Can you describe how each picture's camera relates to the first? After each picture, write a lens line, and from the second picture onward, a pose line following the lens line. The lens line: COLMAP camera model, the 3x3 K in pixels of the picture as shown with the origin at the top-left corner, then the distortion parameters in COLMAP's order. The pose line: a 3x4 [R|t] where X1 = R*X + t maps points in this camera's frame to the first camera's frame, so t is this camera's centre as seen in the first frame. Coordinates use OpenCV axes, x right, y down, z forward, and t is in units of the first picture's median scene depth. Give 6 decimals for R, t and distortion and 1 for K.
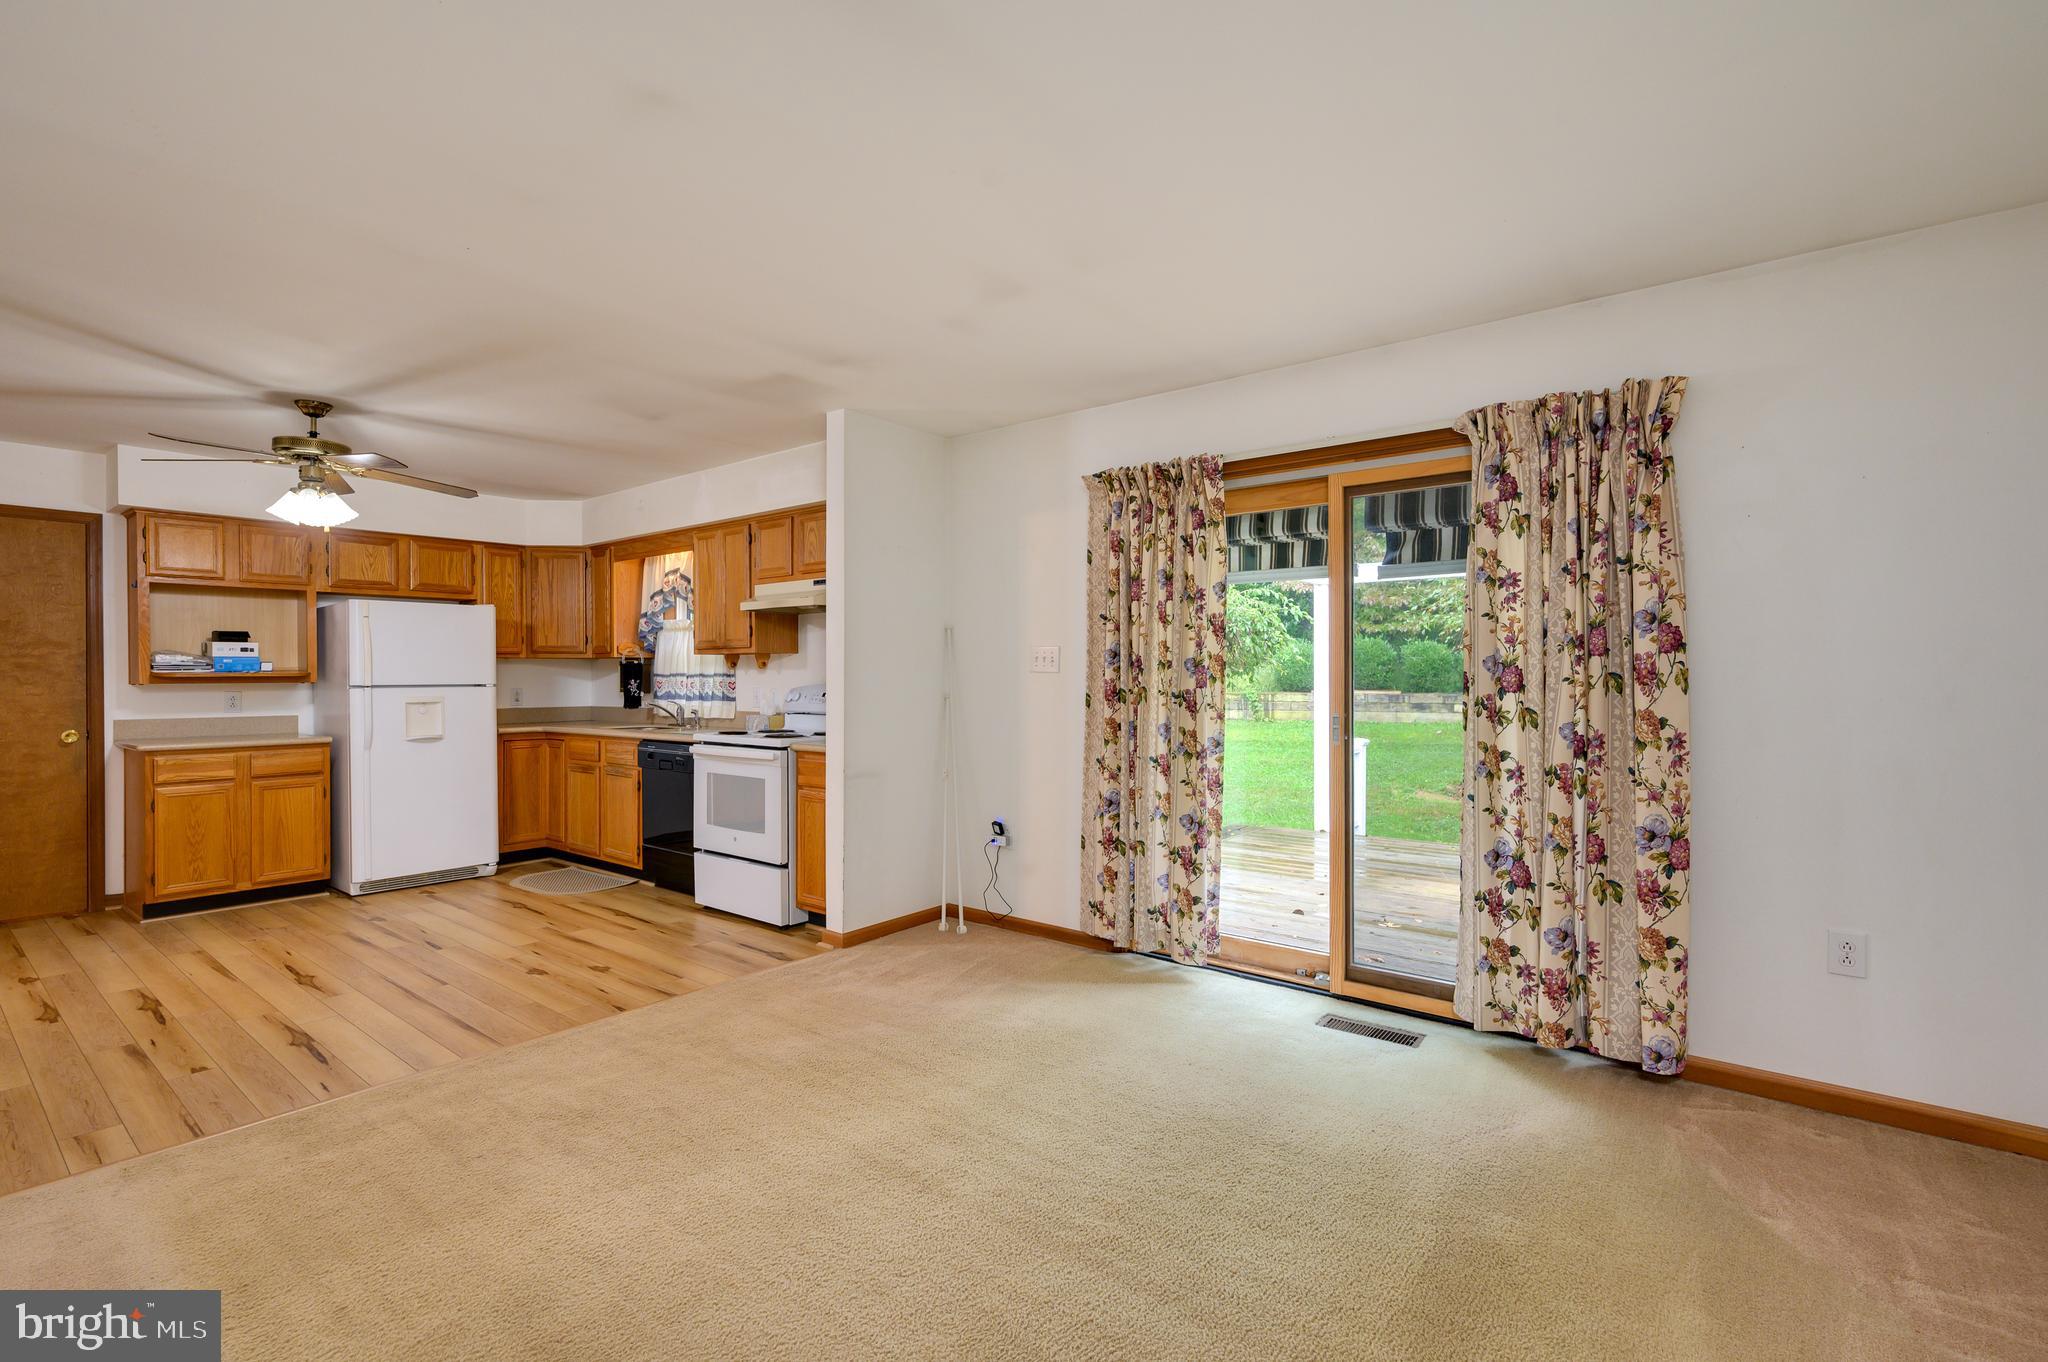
lens RADIAL K [[917.5, 0, 1024.5], [0, 917.5, 677.8], [0, 0, 1]] dist [0.002788, -0.000057]
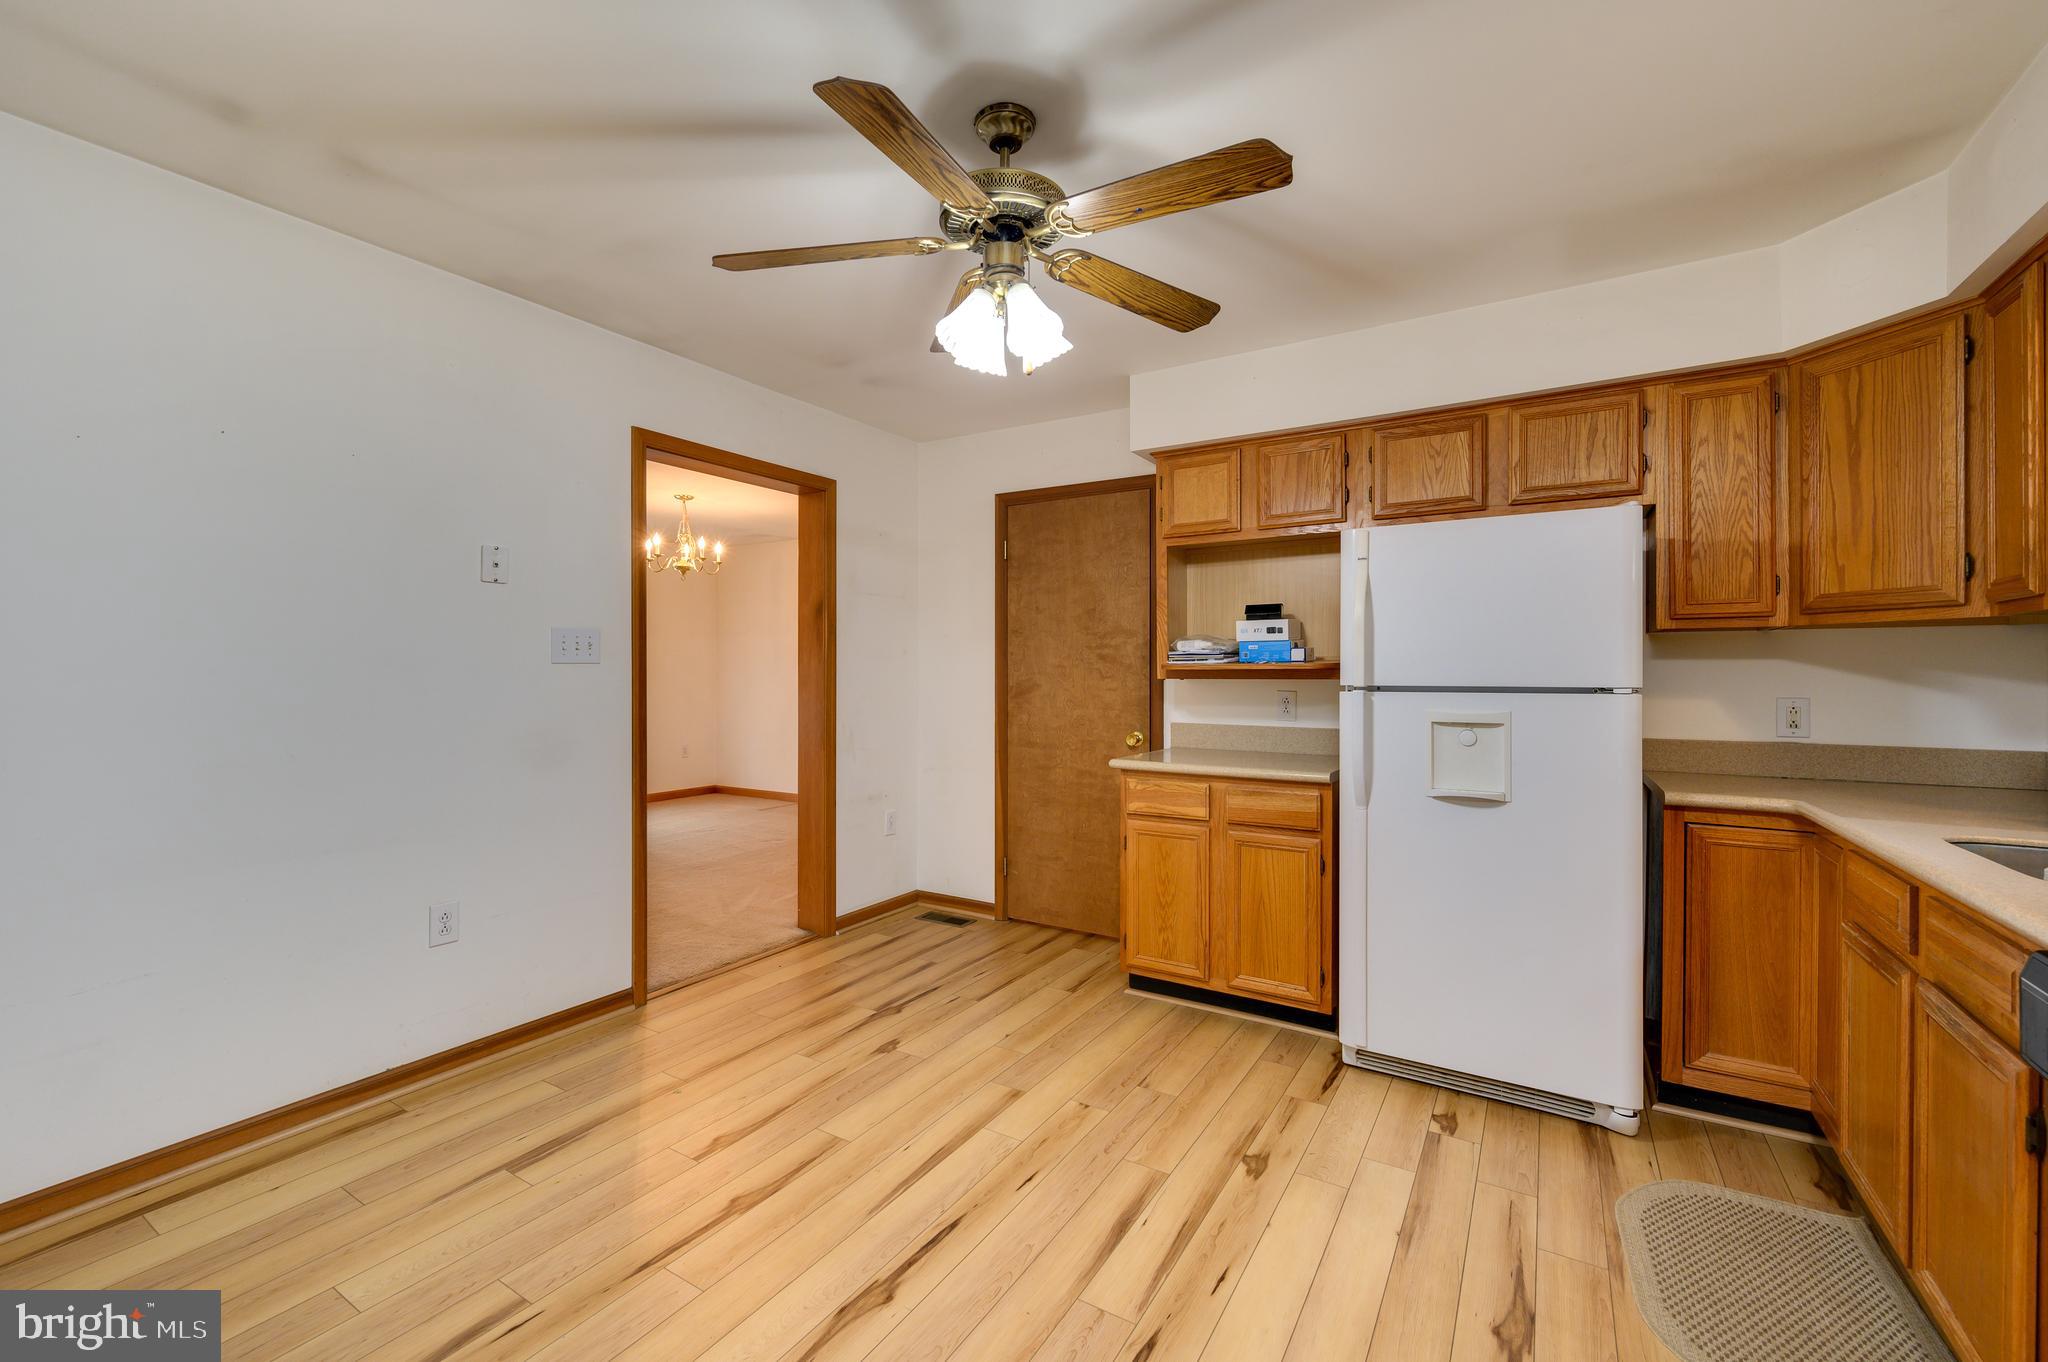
lens RADIAL K [[846.3, 0, 1026.3], [0, 846.3, 672.1], [0, 0, 1]] dist [-0.000920, -0.000125]
pose [[0.113009, 0.003395, -0.993588, -0.337575], [-0.003483, 0.999989, 0.003020, -0.001100], [0.993588, 0.003120, 0.113020, 1.034121]]
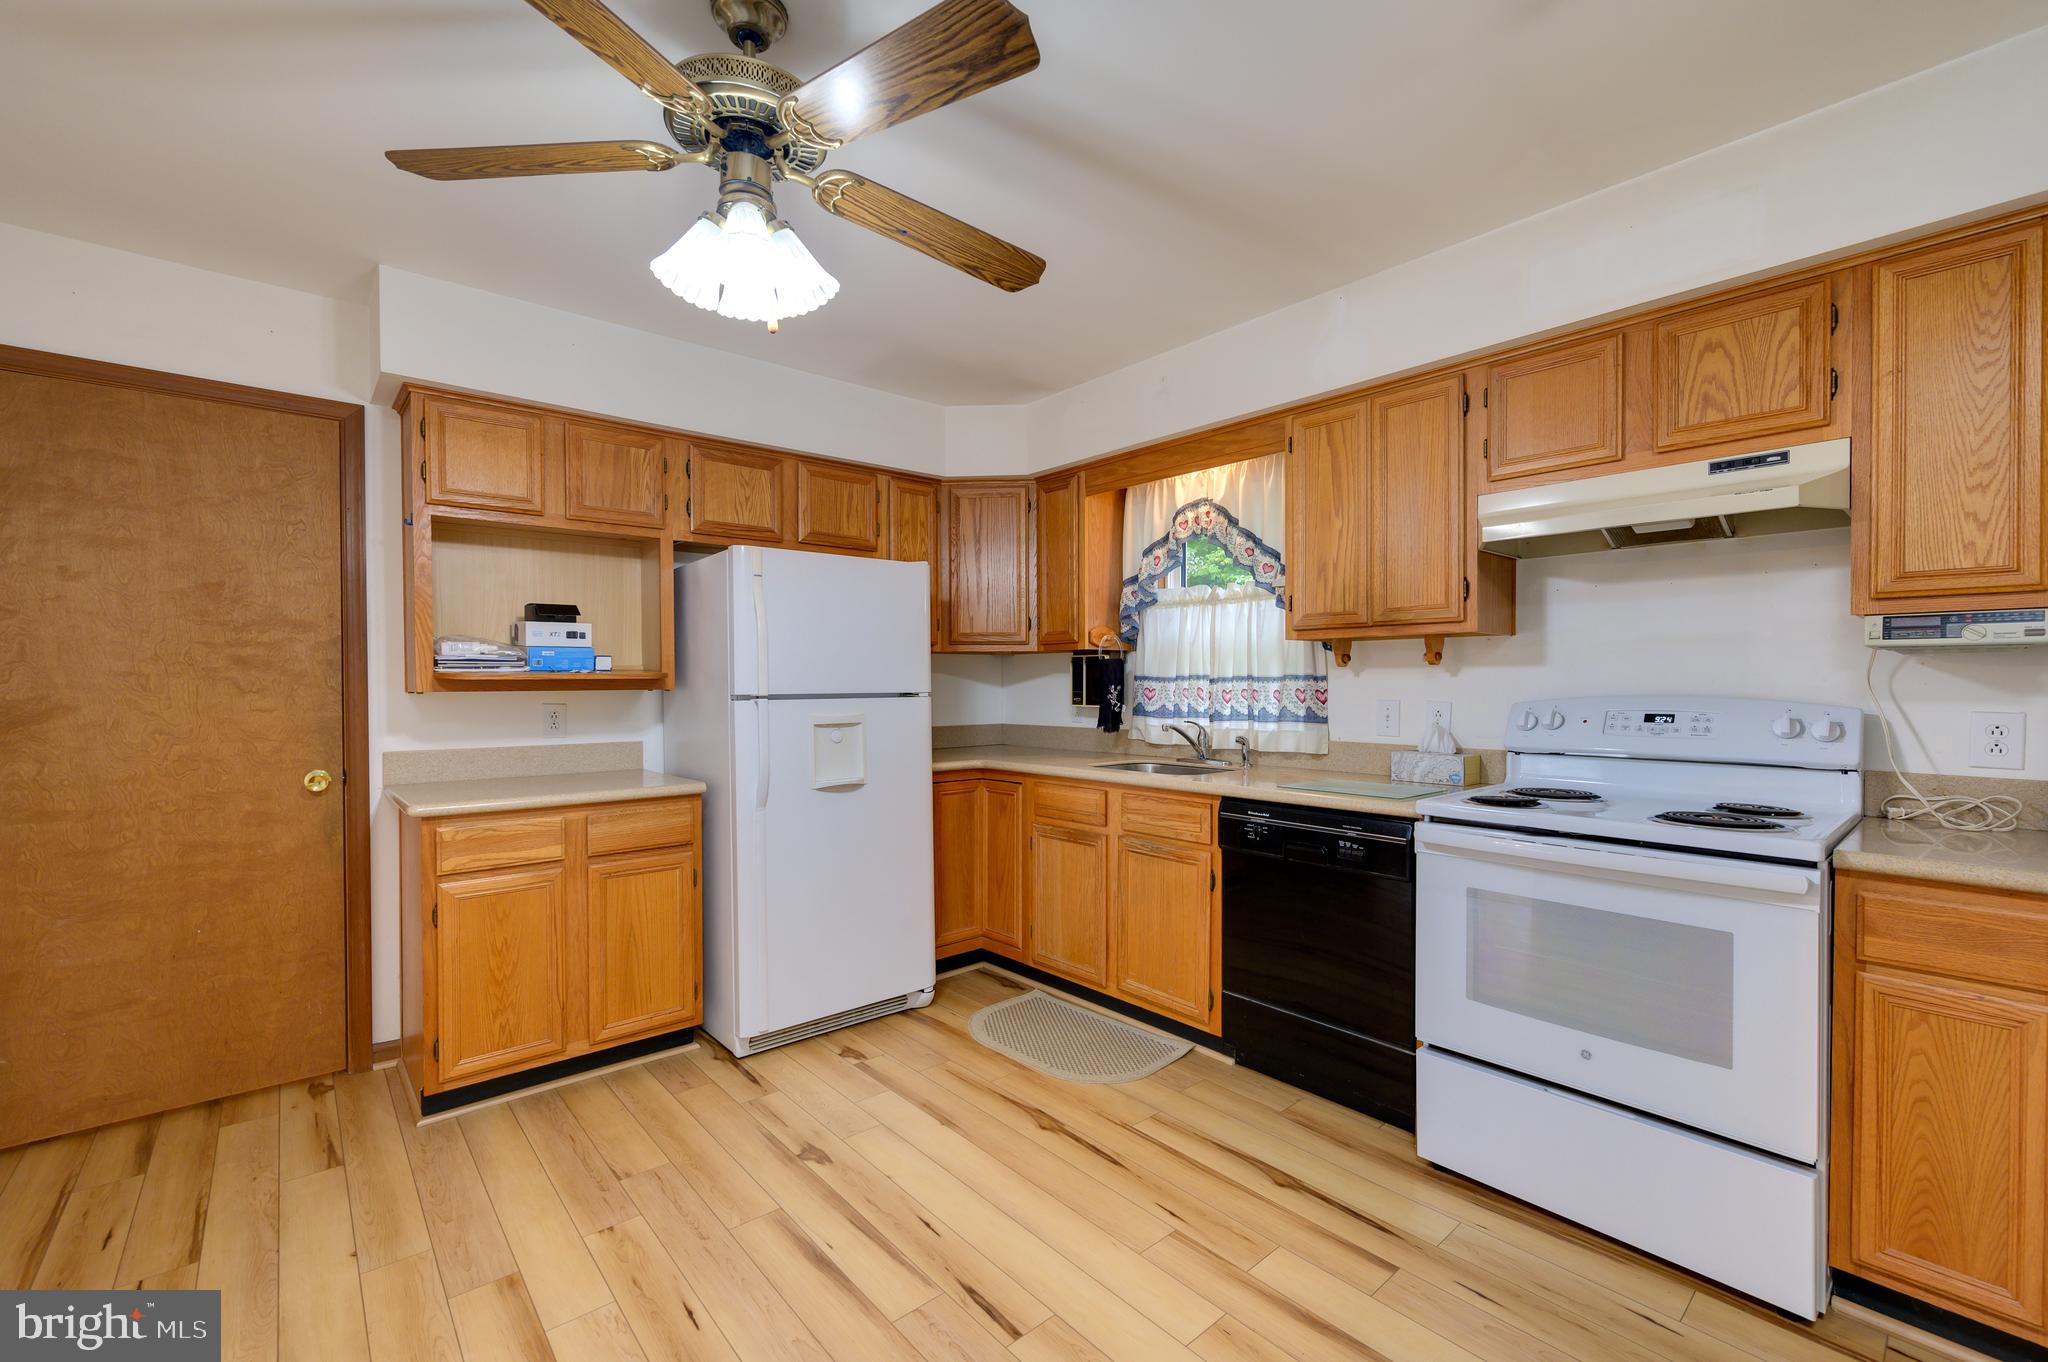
lens RADIAL K [[855.6, 0, 1028.6], [0, 855.6, 688.9], [0, 0, 1]] dist [-0.001302, -0.000256]
pose [[0.983279, 0.001841, -0.182097, -0.625978], [-0.000512, 0.999973, 0.007345, 0.000539], [0.182106, -0.007129, 0.983253, 0.696708]]
